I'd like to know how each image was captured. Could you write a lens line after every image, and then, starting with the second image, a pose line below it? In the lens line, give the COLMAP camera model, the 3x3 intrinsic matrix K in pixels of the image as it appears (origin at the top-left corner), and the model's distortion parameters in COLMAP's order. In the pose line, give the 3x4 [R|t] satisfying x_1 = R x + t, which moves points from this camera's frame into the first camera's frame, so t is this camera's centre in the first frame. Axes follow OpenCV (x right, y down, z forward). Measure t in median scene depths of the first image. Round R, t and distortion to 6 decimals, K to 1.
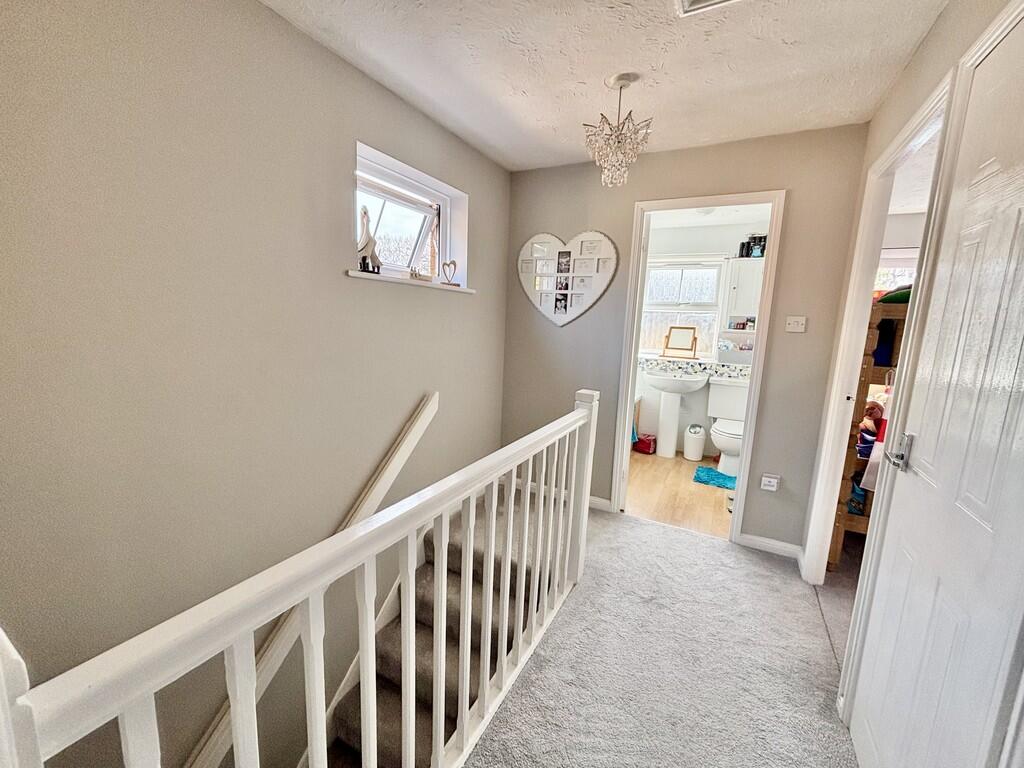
lens RADIAL K [[412.1, 0, 512.0], [0, 412.1, 384.0], [0, 0, 1]] dist [0.001288, -0.000059]
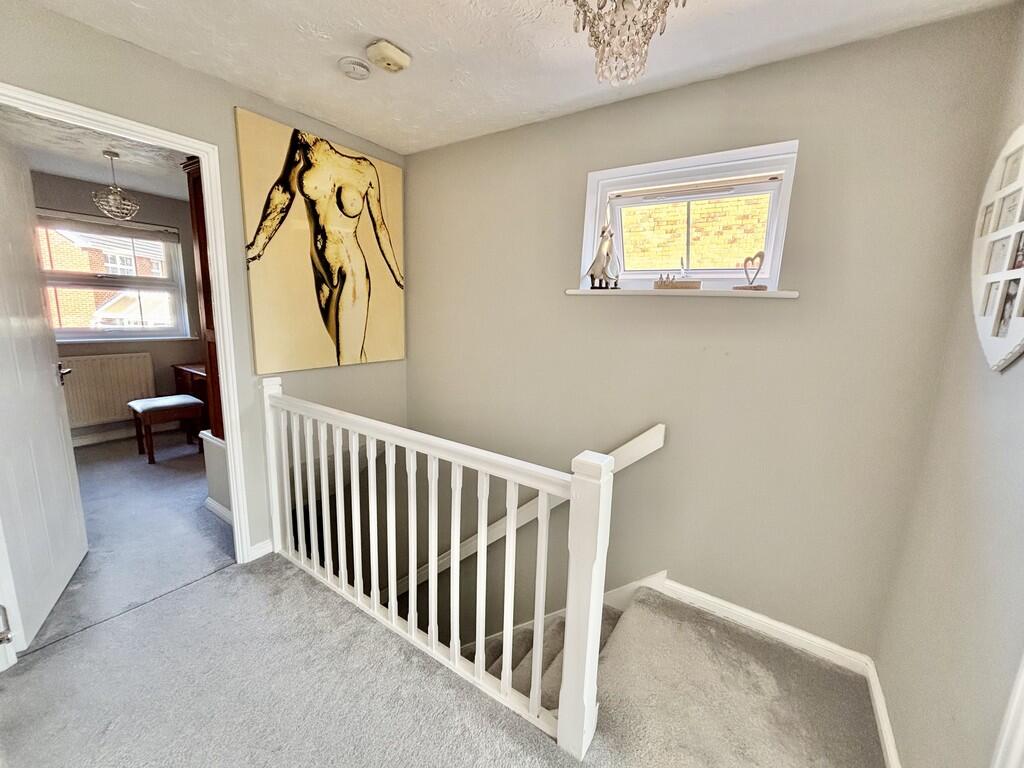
lens RADIAL K [[412.1, 0, 512.0], [0, 412.1, 384.0], [0, 0, 1]] dist [0.001288, -0.000059]
pose [[-0.091959, 0.131432, -0.987051, 0.708214], [-0.194128, 0.969865, 0.147230, -0.137426], [0.976656, 0.205154, -0.063673, 0.850429]]
